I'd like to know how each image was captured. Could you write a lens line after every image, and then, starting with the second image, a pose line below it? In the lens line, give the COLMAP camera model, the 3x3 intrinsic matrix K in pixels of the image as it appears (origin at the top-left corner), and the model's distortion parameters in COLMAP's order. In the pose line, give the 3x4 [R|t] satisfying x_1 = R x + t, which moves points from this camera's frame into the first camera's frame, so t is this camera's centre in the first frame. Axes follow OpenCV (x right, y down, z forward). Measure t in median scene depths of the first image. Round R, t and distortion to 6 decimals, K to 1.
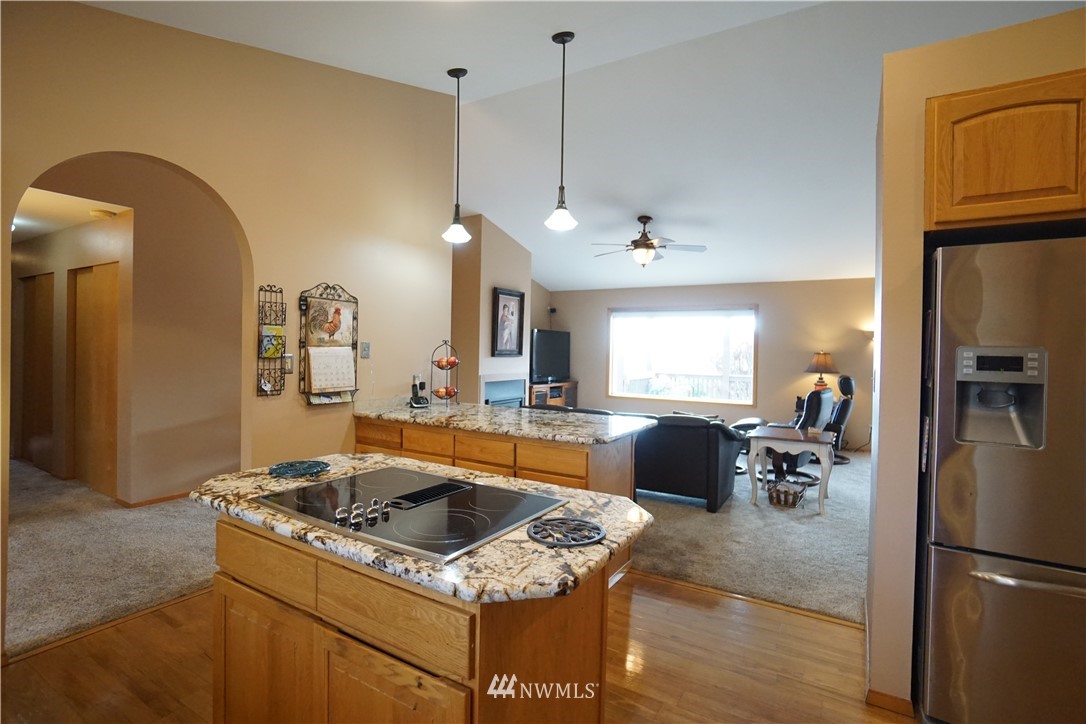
lens RADIAL K [[511.5, 0, 541.8], [0, 511.5, 361.2], [0, 0, 1]] dist [0.000800, 0.000049]
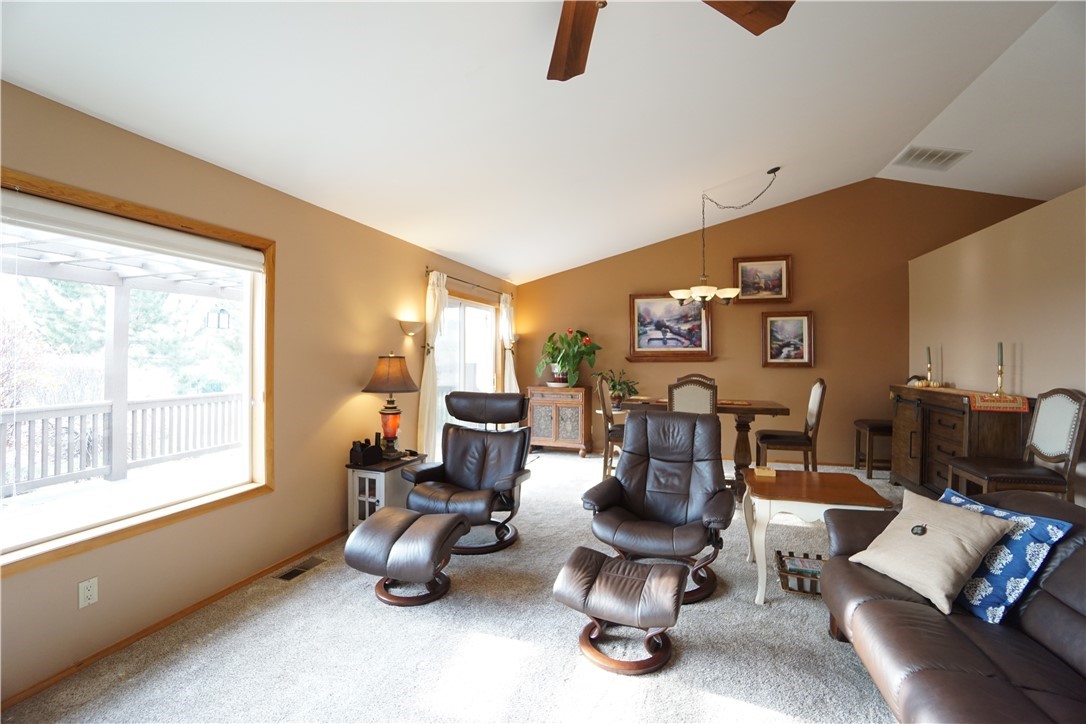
lens RADIAL K [[472.5, 0, 546.7], [0, 472.5, 354.0], [0, 0, 1]] dist [-0.028289, 0.007606]
pose [[-0.238298, -0.014984, 0.971077, -0.002834], [0.013878, 0.999726, 0.018831, -0.026878], [-0.971093, 0.017964, -0.238025, 0.953610]]
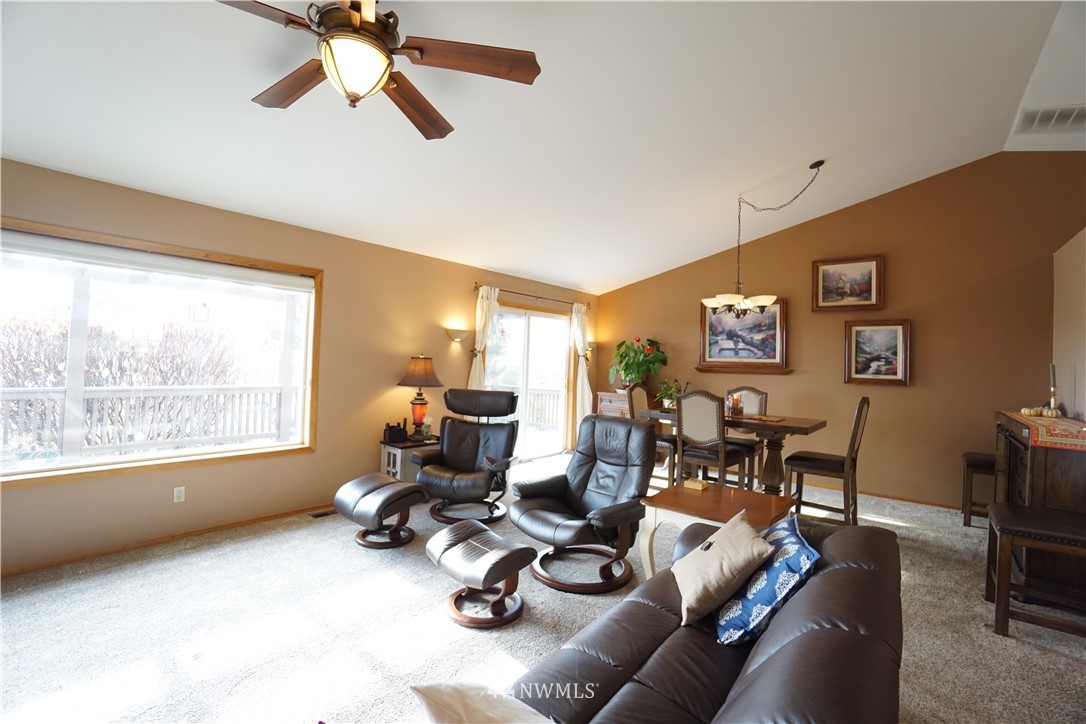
lens RADIAL K [[472.5, 0, 554.1], [0, 472.5, 356.0], [0, 0, 1]] dist [-0.028289, 0.007606]
pose [[0.135740, -0.003246, 0.990739, -0.069286], [-0.010432, 0.999935, 0.004706, -0.023682], [-0.990690, -0.010974, 0.135698, 0.729192]]
